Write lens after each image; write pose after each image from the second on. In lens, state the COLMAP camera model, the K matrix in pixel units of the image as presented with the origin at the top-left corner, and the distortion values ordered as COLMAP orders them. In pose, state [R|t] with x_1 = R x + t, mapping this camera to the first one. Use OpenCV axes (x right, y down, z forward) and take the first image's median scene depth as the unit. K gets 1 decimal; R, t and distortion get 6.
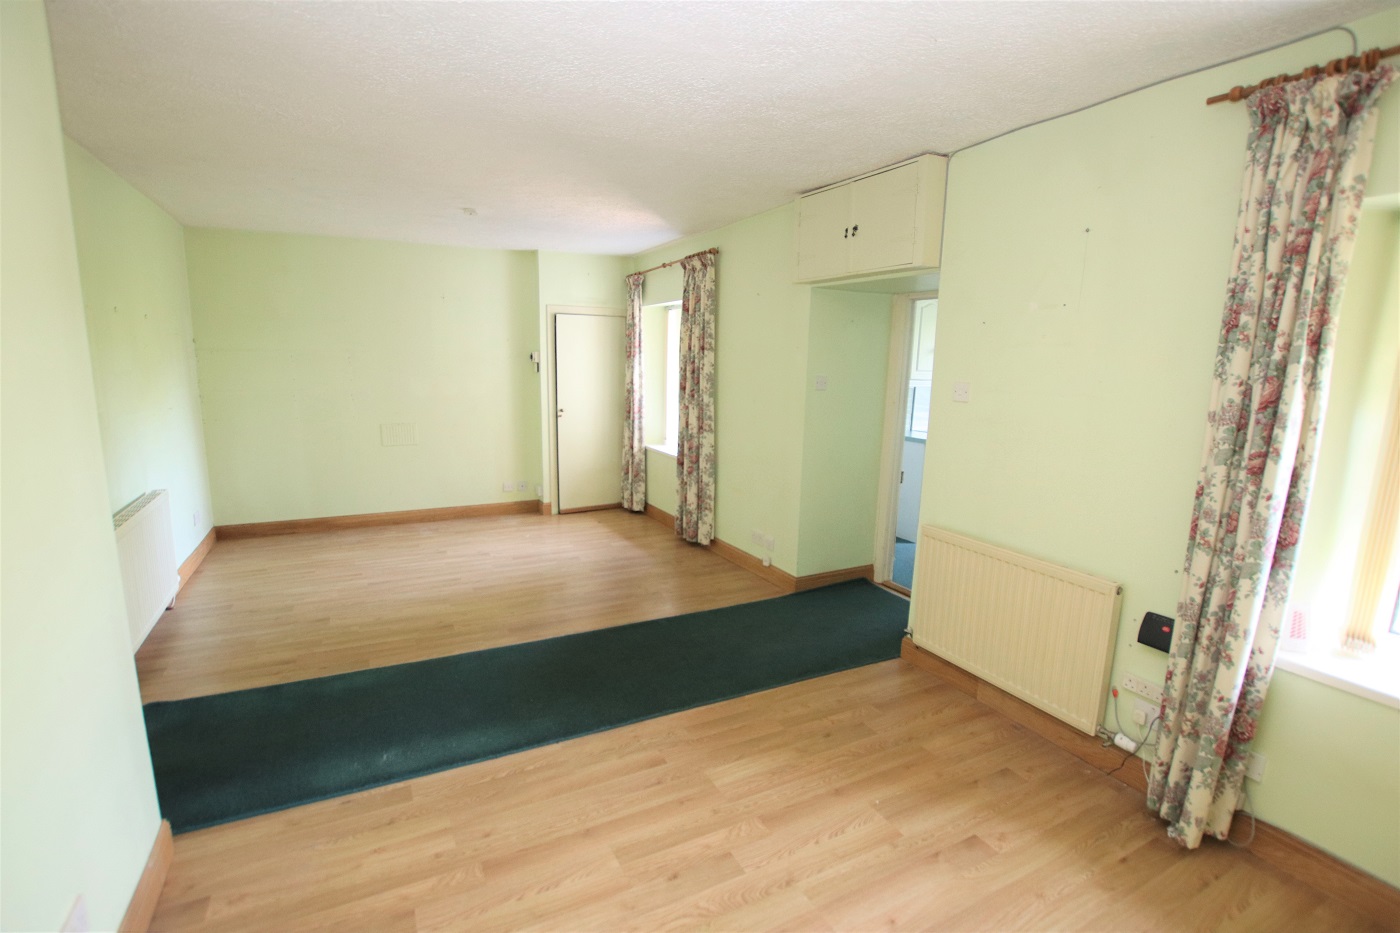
lens RADIAL K [[649.4, 0, 698.2], [0, 649.4, 470.5], [0, 0, 1]] dist [-0.002043, -0.000304]
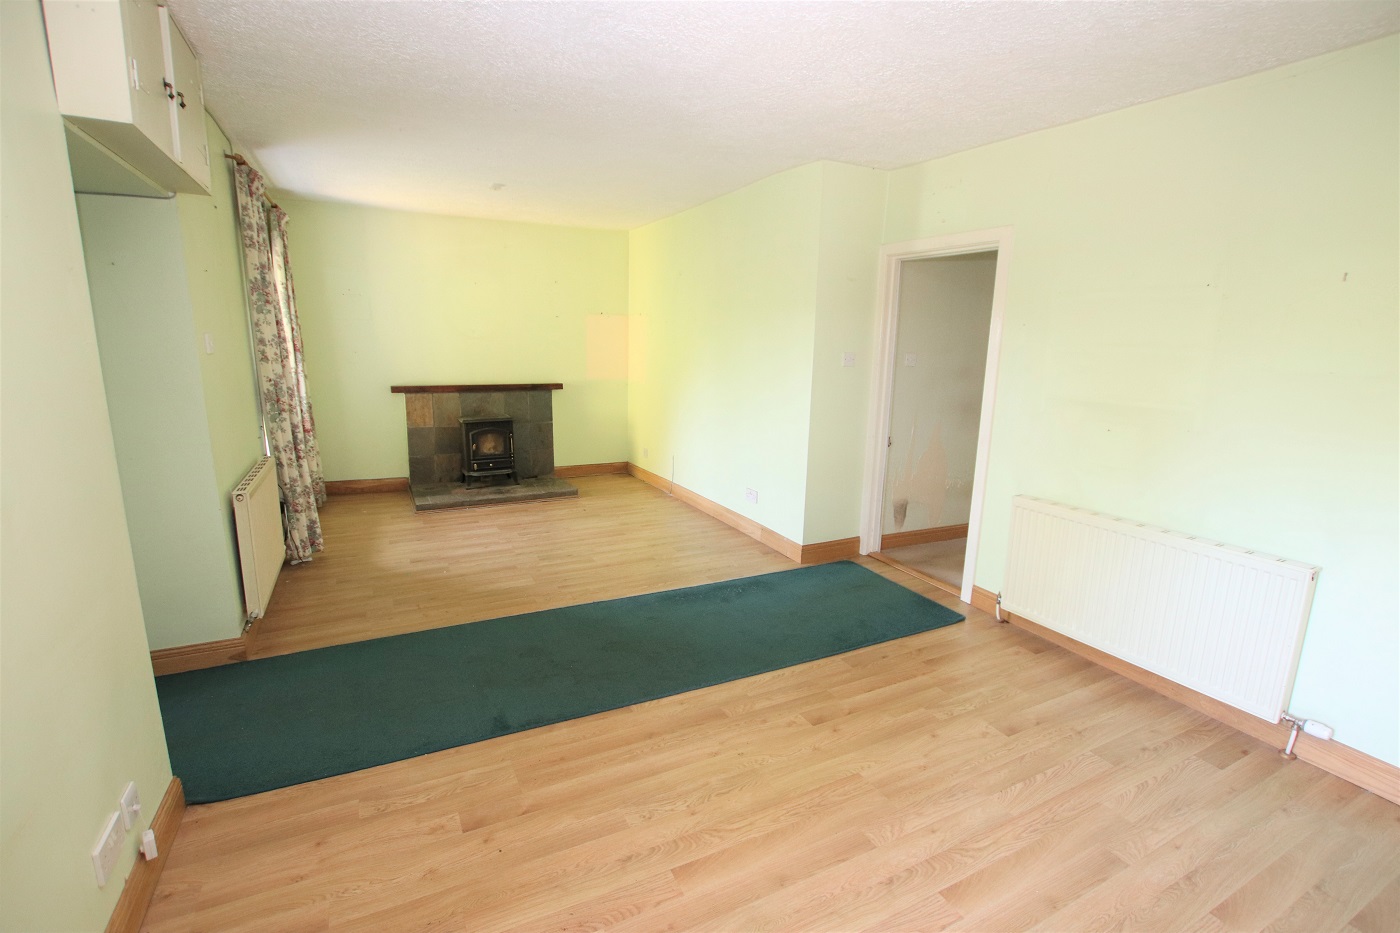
lens RADIAL K [[649.4, 0, 699.4], [0, 649.4, 466.6], [0, 0, 1]] dist [-0.002043, -0.000304]
pose [[-0.999289, -0.037622, 0.002612, -0.391586], [-0.034039, 0.929597, 0.367002, -0.409220], [-0.016236, 0.366652, -0.930216, 2.405206]]
